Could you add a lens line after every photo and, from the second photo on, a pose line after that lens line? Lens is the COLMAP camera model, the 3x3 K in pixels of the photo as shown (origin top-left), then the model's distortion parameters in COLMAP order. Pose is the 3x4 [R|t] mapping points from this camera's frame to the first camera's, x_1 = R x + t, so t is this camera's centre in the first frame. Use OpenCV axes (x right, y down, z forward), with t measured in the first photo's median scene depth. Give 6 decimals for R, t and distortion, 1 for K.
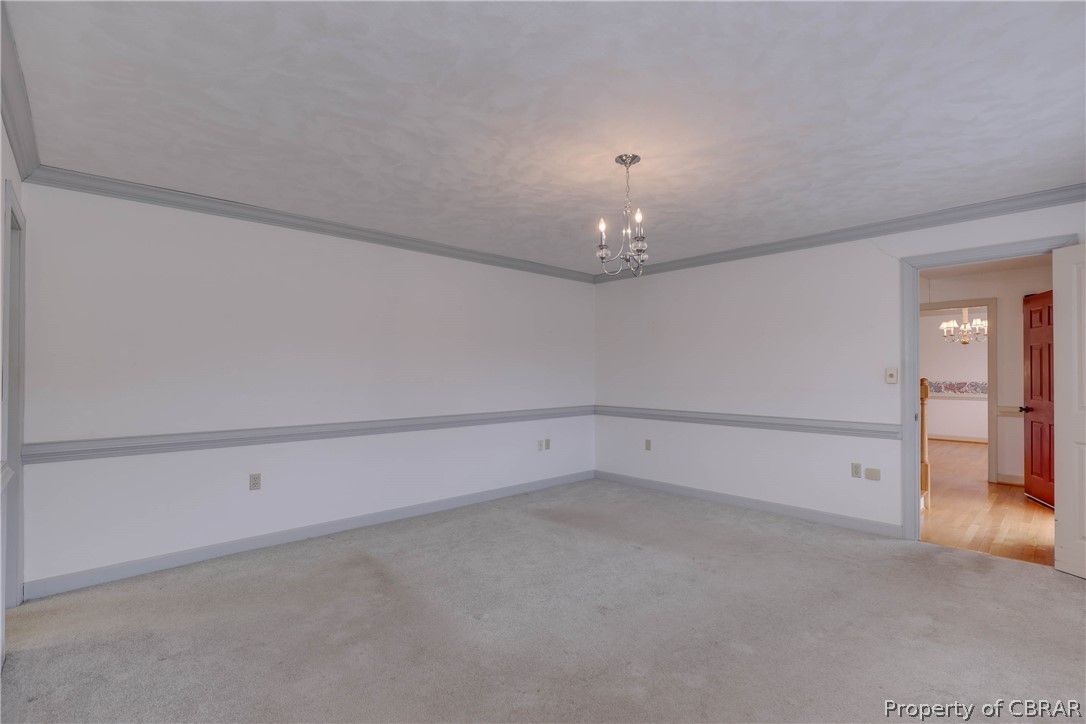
lens RADIAL K [[509.7, 0, 548.6], [0, 509.7, 370.8], [0, 0, 1]] dist [-0.005437, -0.000472]
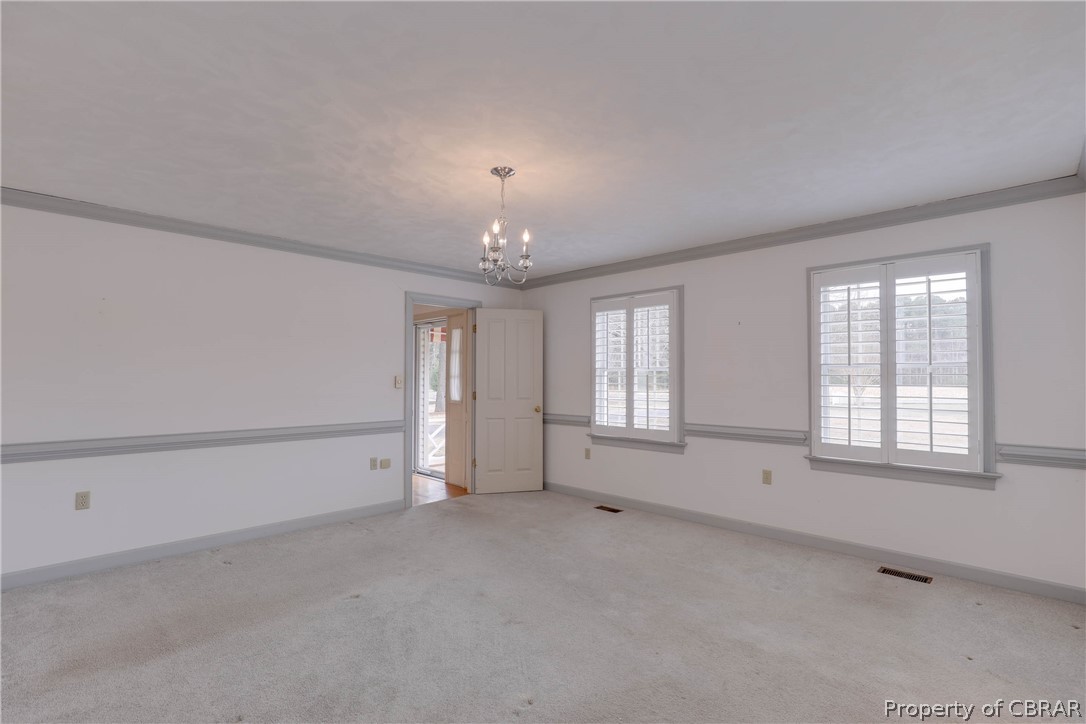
lens RADIAL K [[526.0, 0, 543.1], [0, 526.0, 373.4], [0, 0, 1]] dist [0.003673, 0.000289]
pose [[-0.053990, 0.009540, 0.998496, -0.787895], [-0.003201, 0.999948, -0.009727, -0.000671], [-0.998536, -0.003721, -0.053956, 0.858849]]
